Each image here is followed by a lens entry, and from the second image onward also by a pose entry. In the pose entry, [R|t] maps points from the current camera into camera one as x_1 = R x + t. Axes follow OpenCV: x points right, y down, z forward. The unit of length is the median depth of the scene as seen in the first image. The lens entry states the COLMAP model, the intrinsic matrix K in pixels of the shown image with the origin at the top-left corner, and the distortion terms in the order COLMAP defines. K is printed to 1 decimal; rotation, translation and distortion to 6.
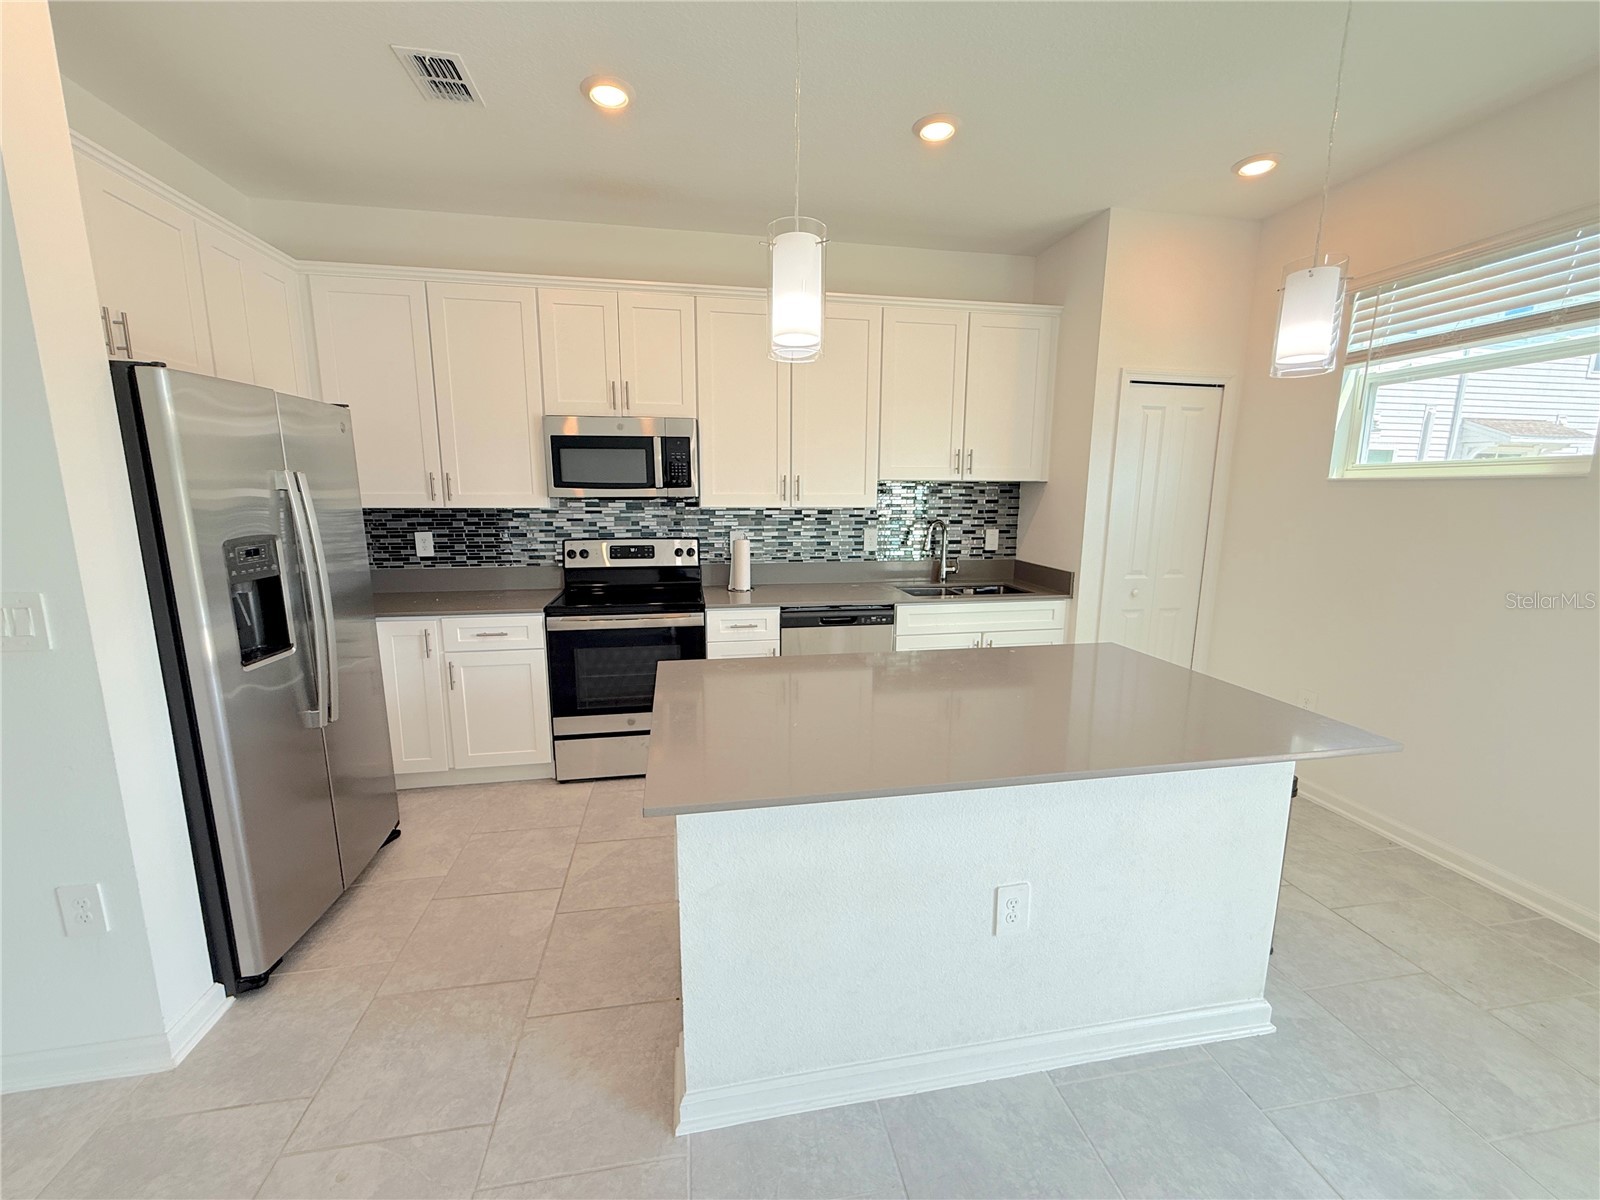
lens RADIAL K [[638.7, 0, 801.8], [0, 638.7, 603.5], [0, 0, 1]] dist [-0.000822, -0.000061]
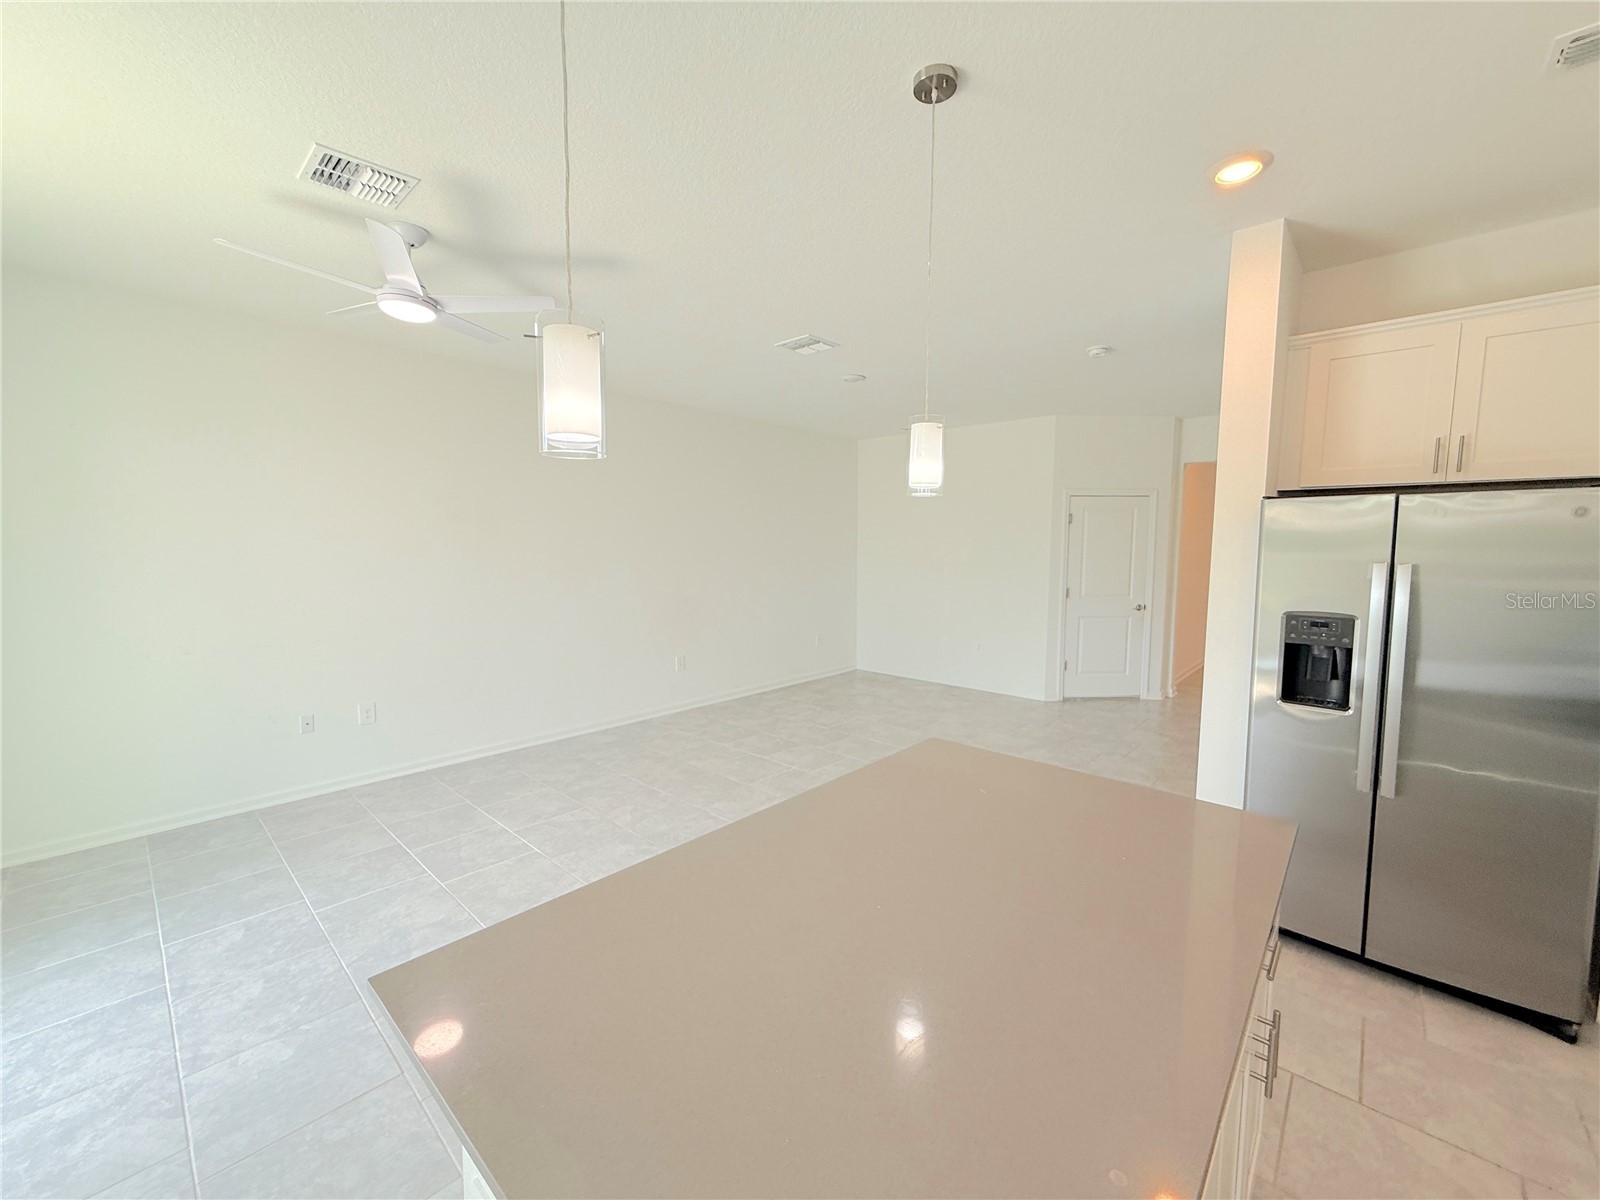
lens RADIAL K [[642.9, 0, 795.8], [0, 642.9, 598.7], [0, 0, 1]] dist [0.000440, 0.000075]
pose [[-0.794720, 0.043049, -0.605447, 0.396365], [-0.112985, 0.969557, 0.217243, -0.150910], [0.596367, 0.241054, -0.765663, 0.694969]]
